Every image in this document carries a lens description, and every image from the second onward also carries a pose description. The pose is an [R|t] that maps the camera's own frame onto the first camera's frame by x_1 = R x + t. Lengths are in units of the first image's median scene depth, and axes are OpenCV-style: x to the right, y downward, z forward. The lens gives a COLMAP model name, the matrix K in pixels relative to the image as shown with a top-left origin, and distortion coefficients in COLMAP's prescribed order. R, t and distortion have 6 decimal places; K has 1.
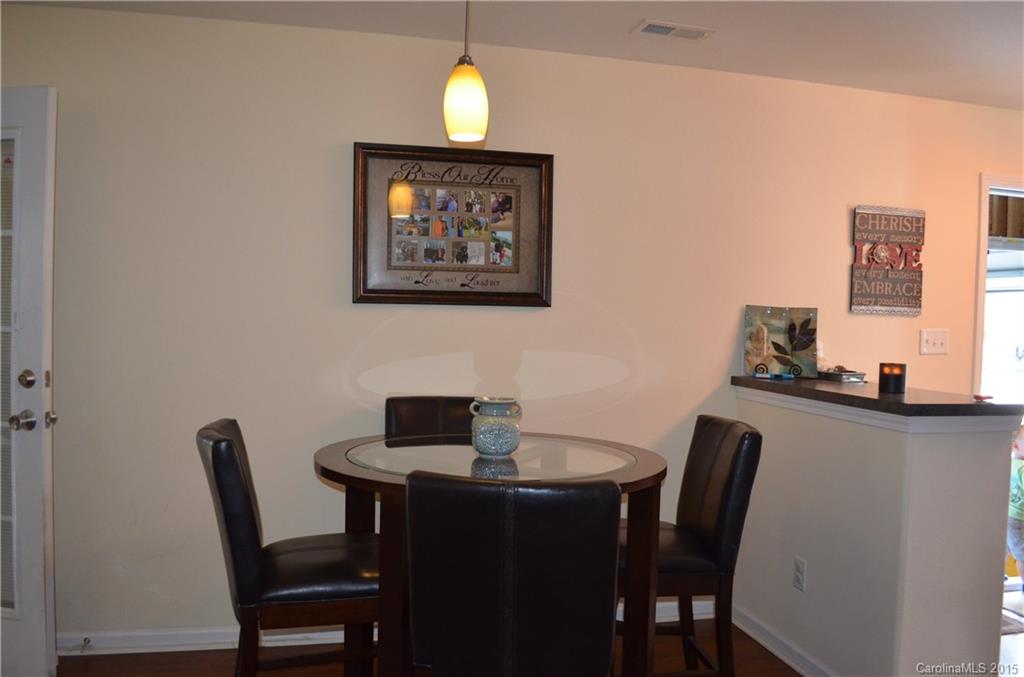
lens RADIAL K [[815.2, 0, 507.7], [0, 815.2, 337.3], [0, 0, 1]] dist [-0.050534, -0.014507]
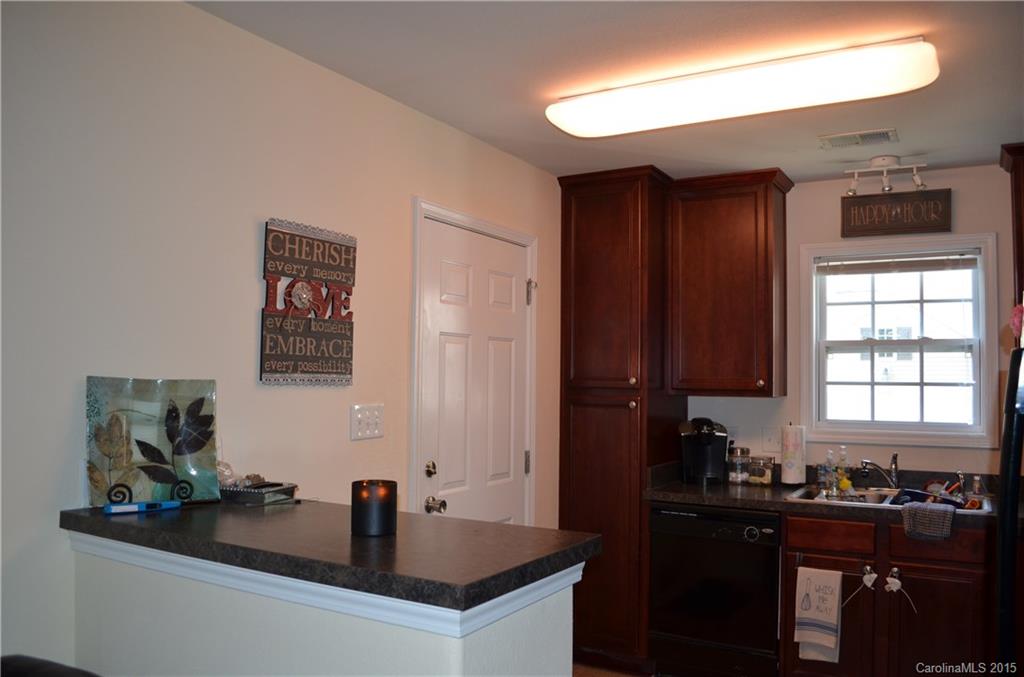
lens RADIAL K [[815.2, 0, 505.9], [0, 815.2, 337.4], [0, 0, 1]] dist [-0.050534, -0.014507]
pose [[0.705796, 0.015505, 0.708245, 0.107295], [0.032715, 0.997980, -0.054450, -0.026554], [-0.707659, 0.061601, 0.703864, 0.410563]]
